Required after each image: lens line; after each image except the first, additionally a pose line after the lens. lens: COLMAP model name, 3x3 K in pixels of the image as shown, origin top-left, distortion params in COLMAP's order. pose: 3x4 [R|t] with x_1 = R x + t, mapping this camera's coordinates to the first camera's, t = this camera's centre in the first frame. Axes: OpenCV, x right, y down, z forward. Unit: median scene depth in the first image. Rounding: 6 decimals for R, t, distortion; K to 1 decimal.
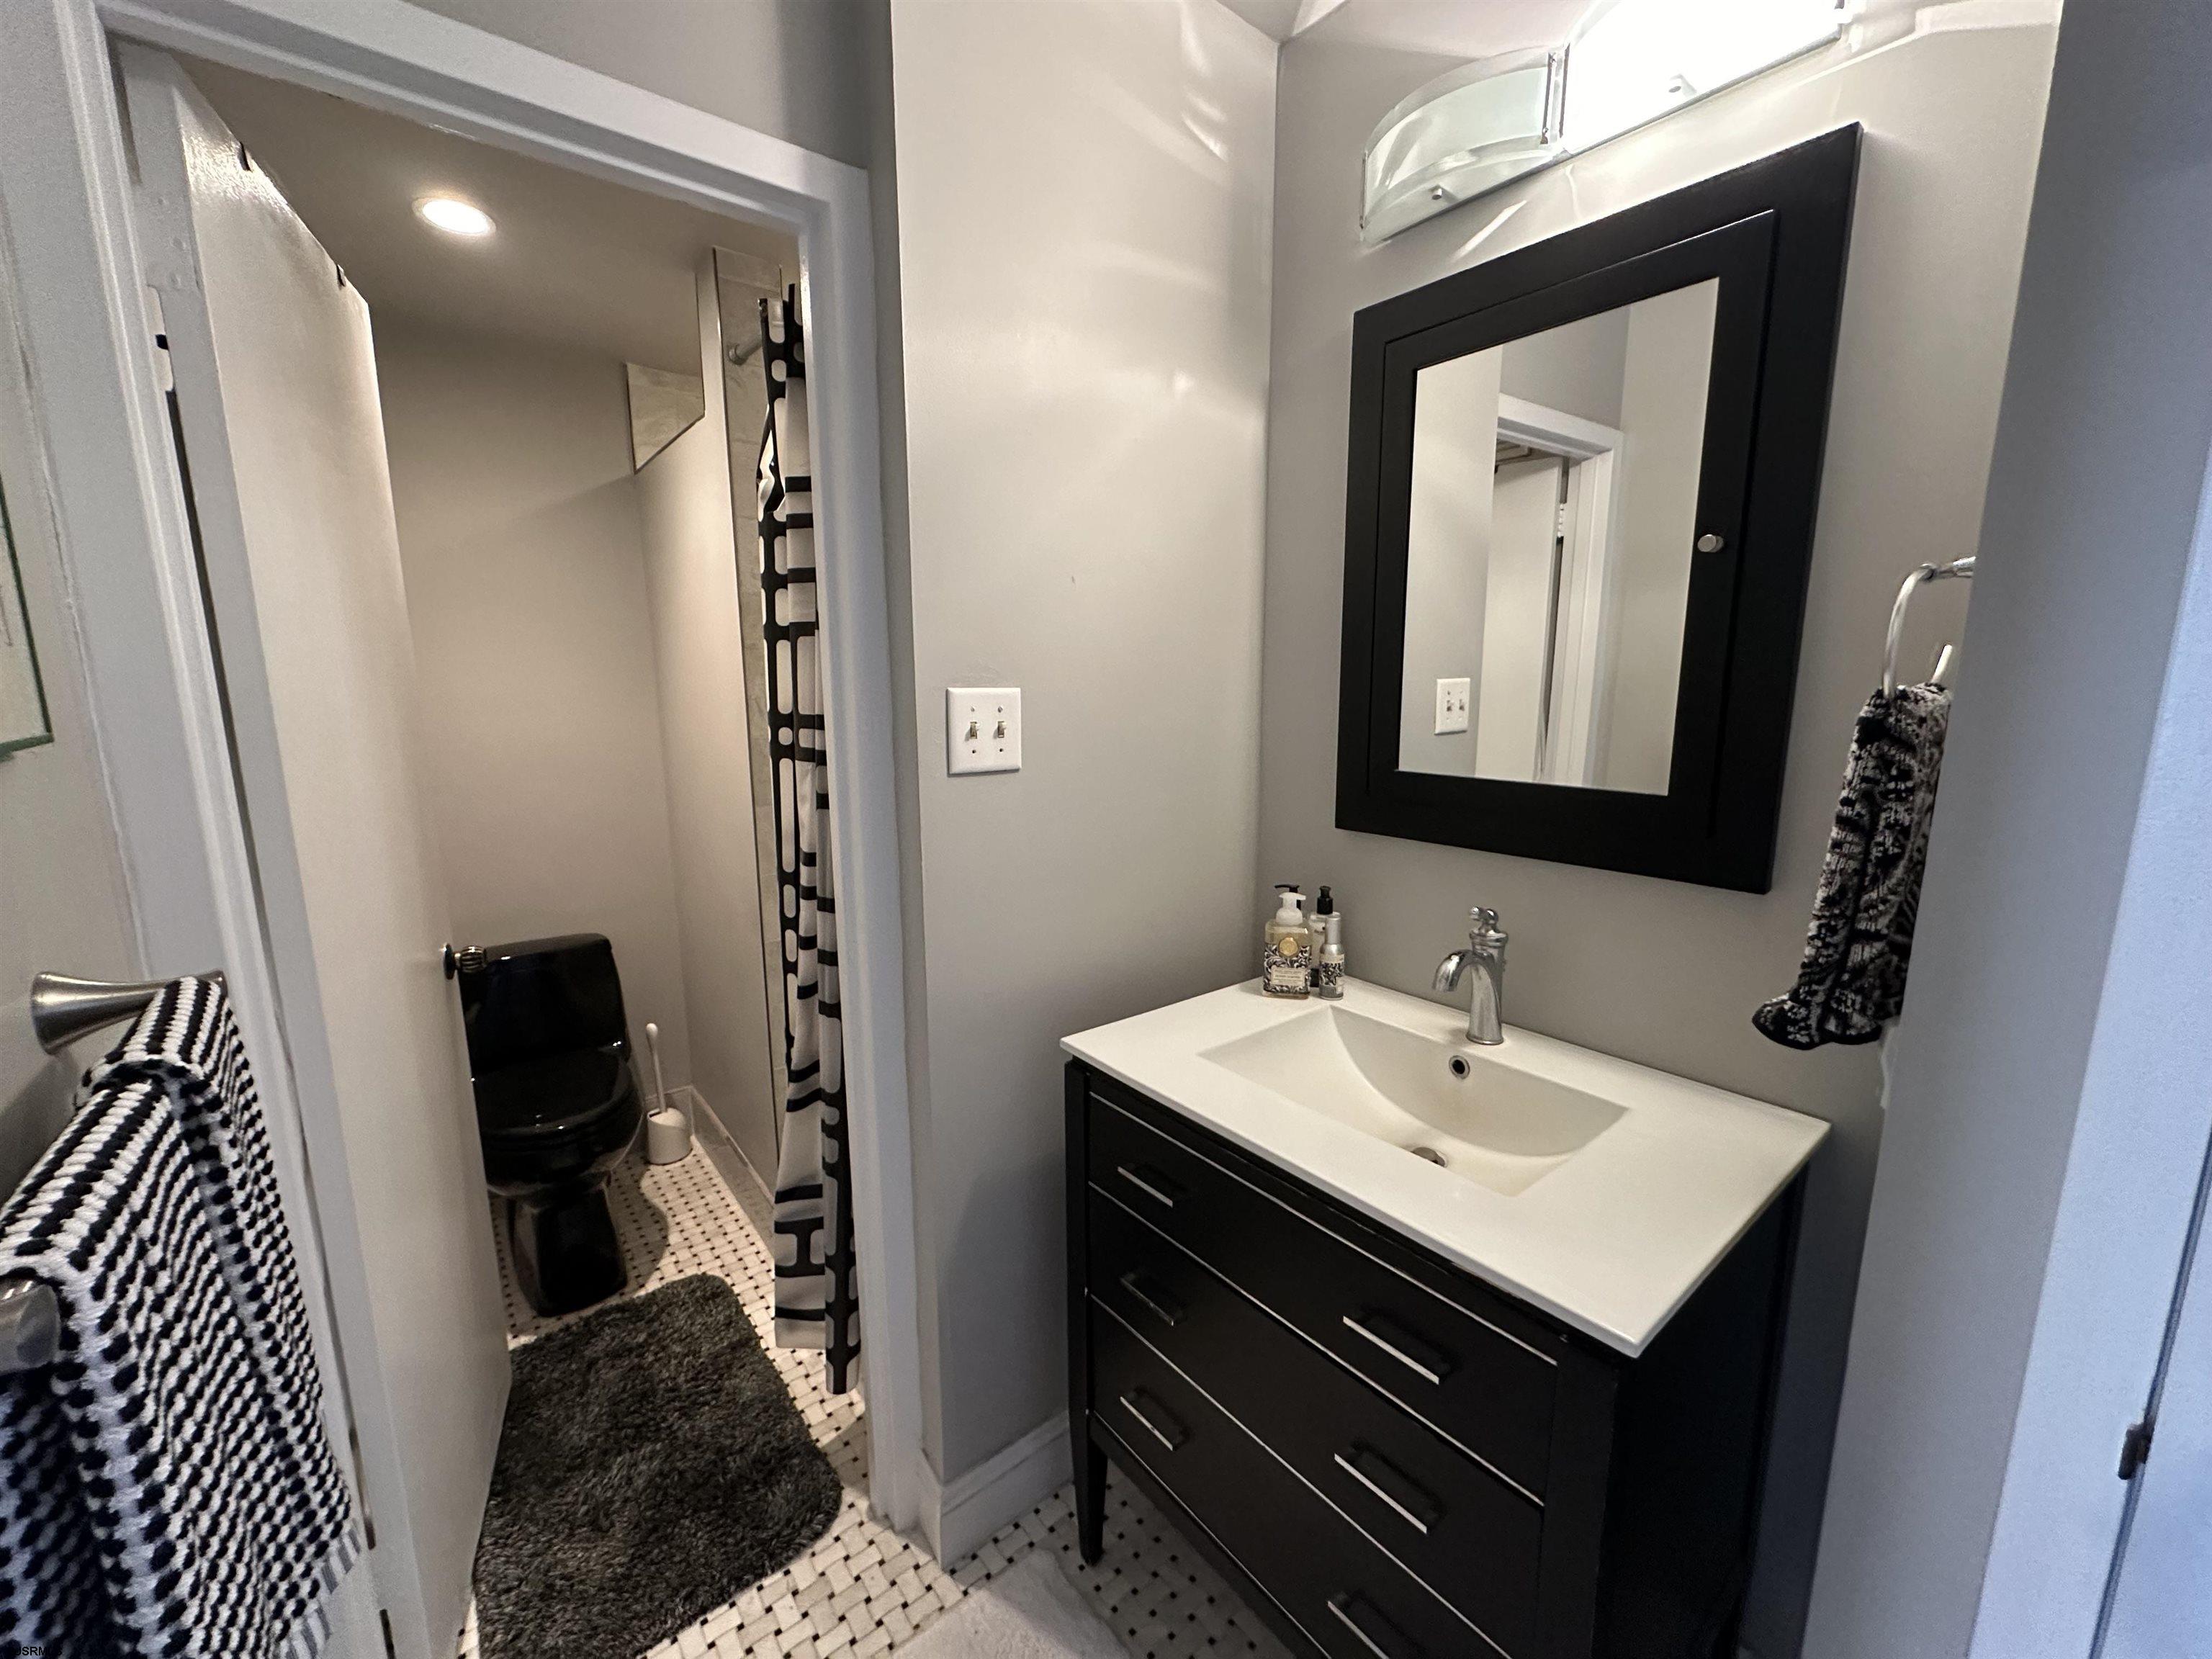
lens RADIAL K [[881.4, 0, 1105.8], [0, 881.4, 827.8], [0, 0, 1]] dist [-0.004817, 0.001230]
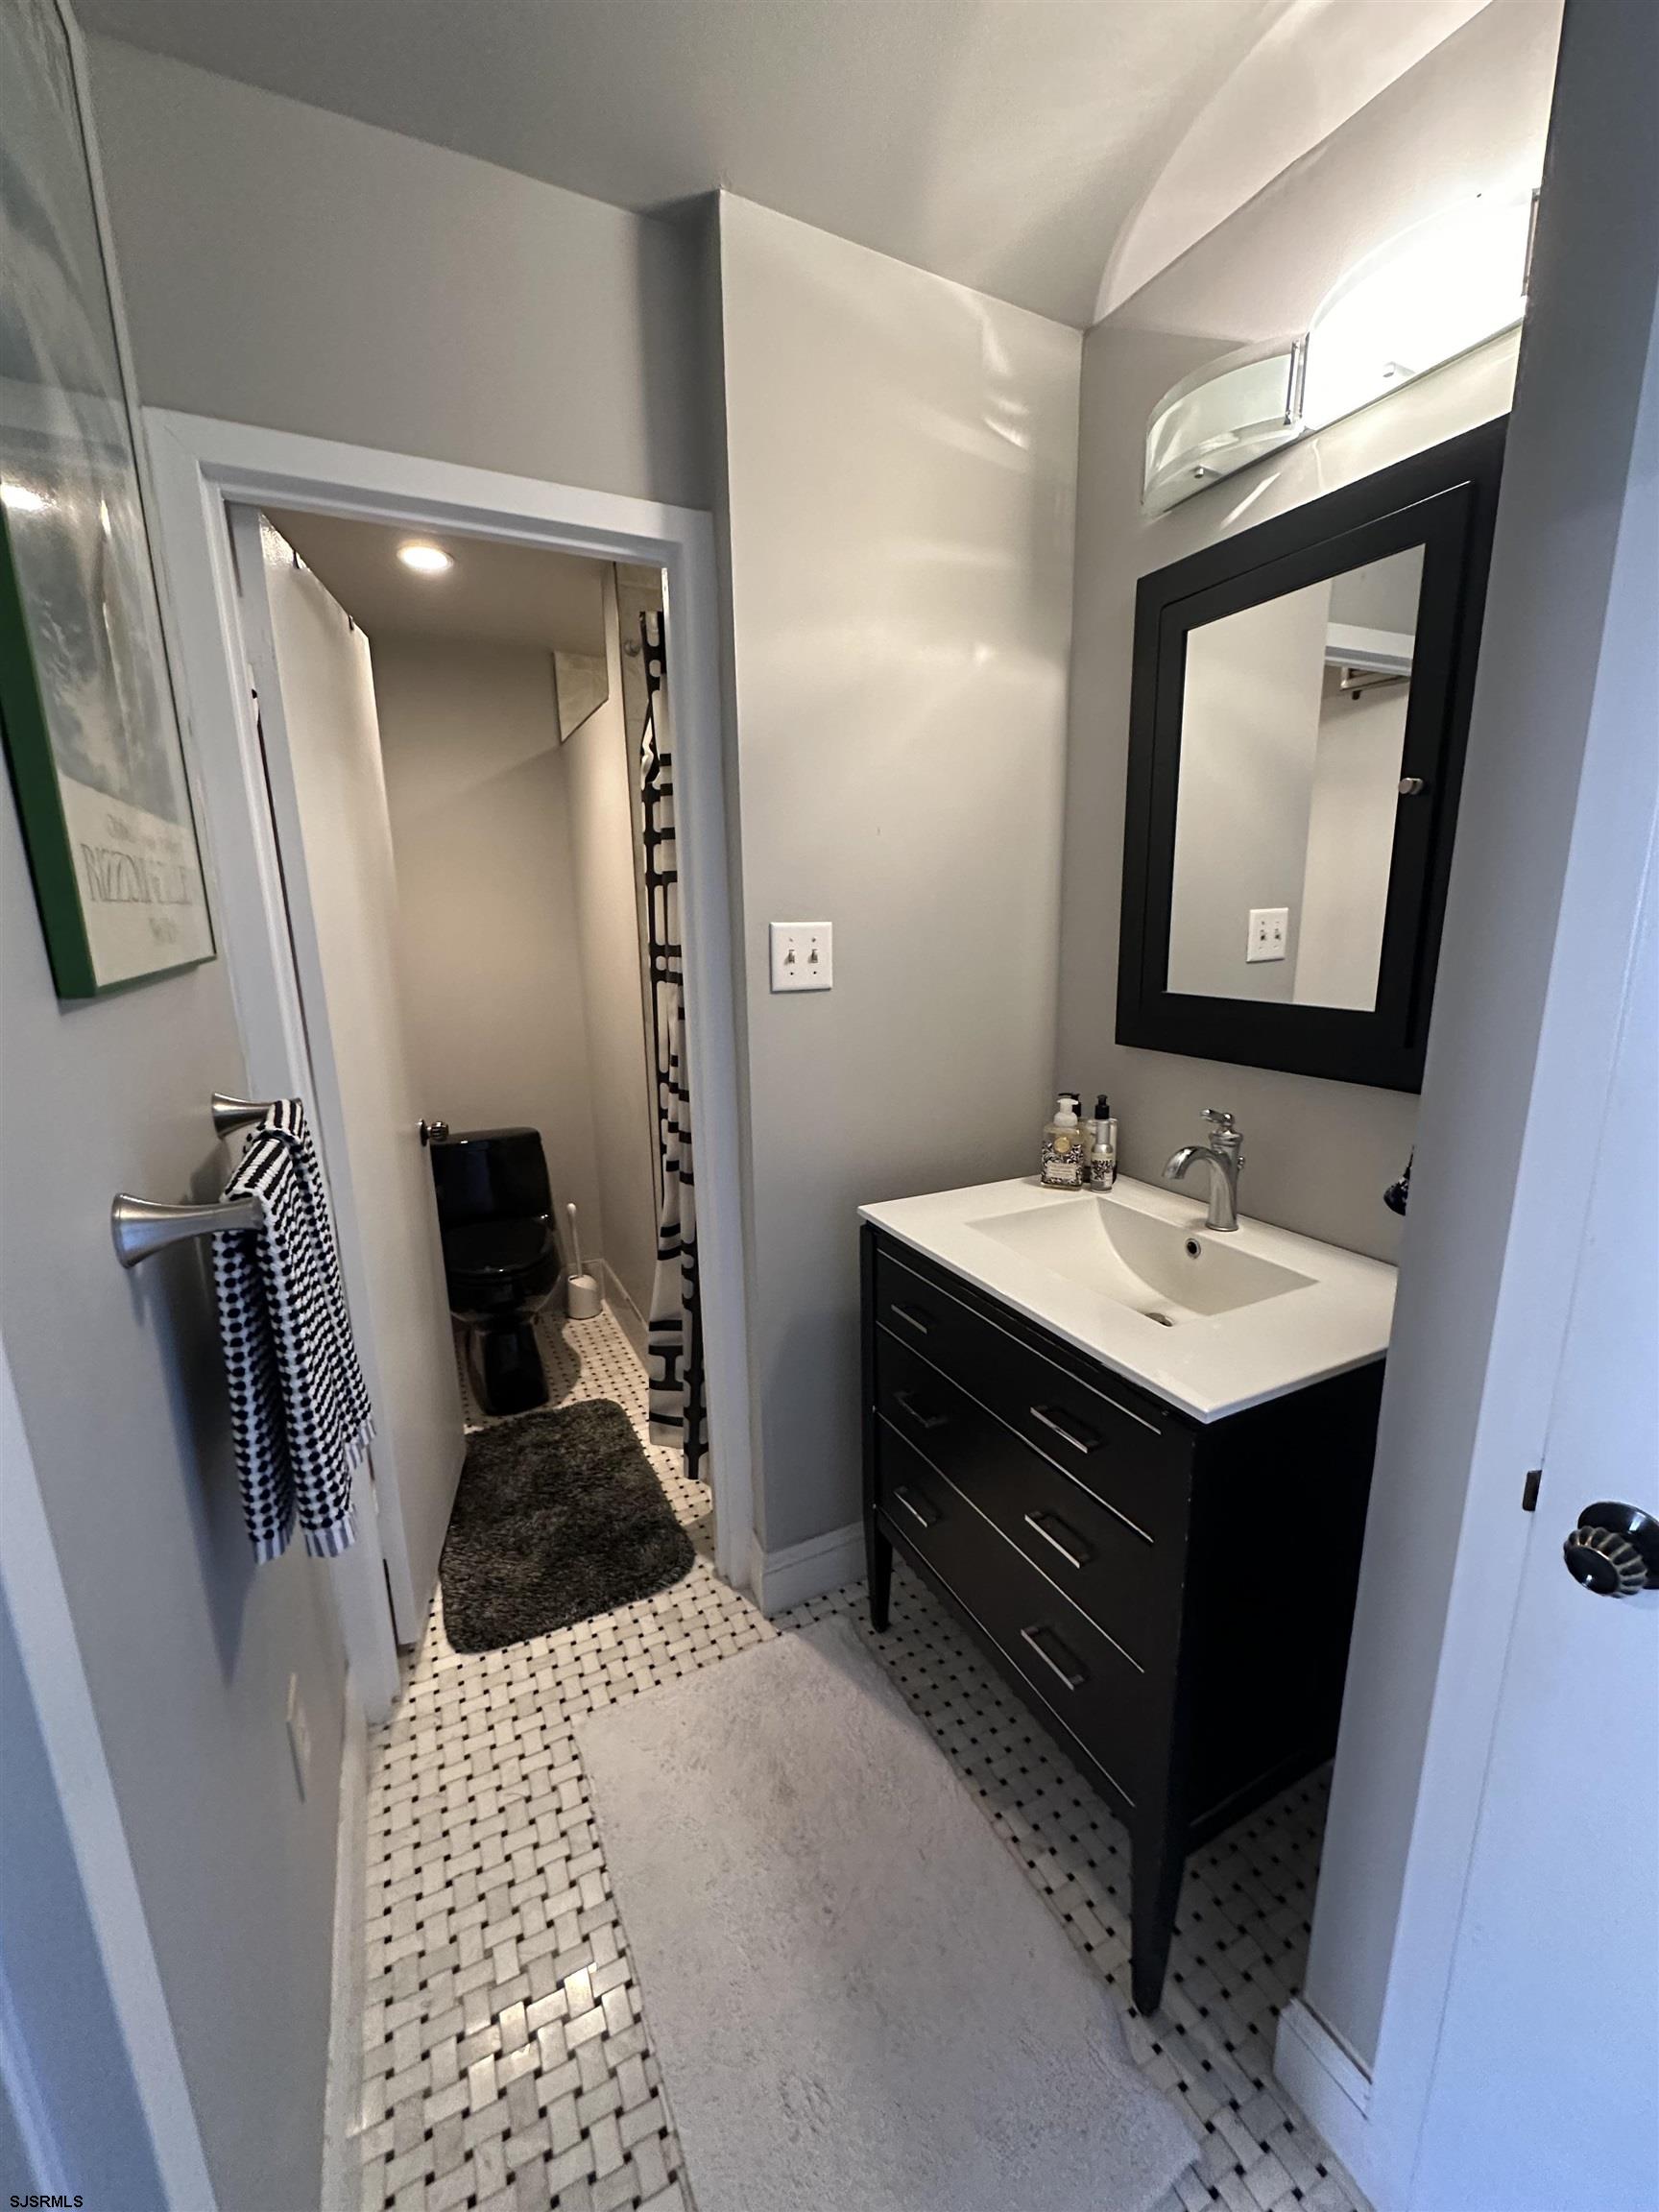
lens RADIAL K [[881.4, 0, 834.0], [0, 881.4, 1110.5], [0, 0, 1]] dist [-0.004817, 0.001230]
pose [[0.978220, 0.032757, -0.204969, 0.158713], [-0.021959, 0.998259, 0.054740, 0.034904], [0.206405, -0.049047, 0.977237, -0.205564]]
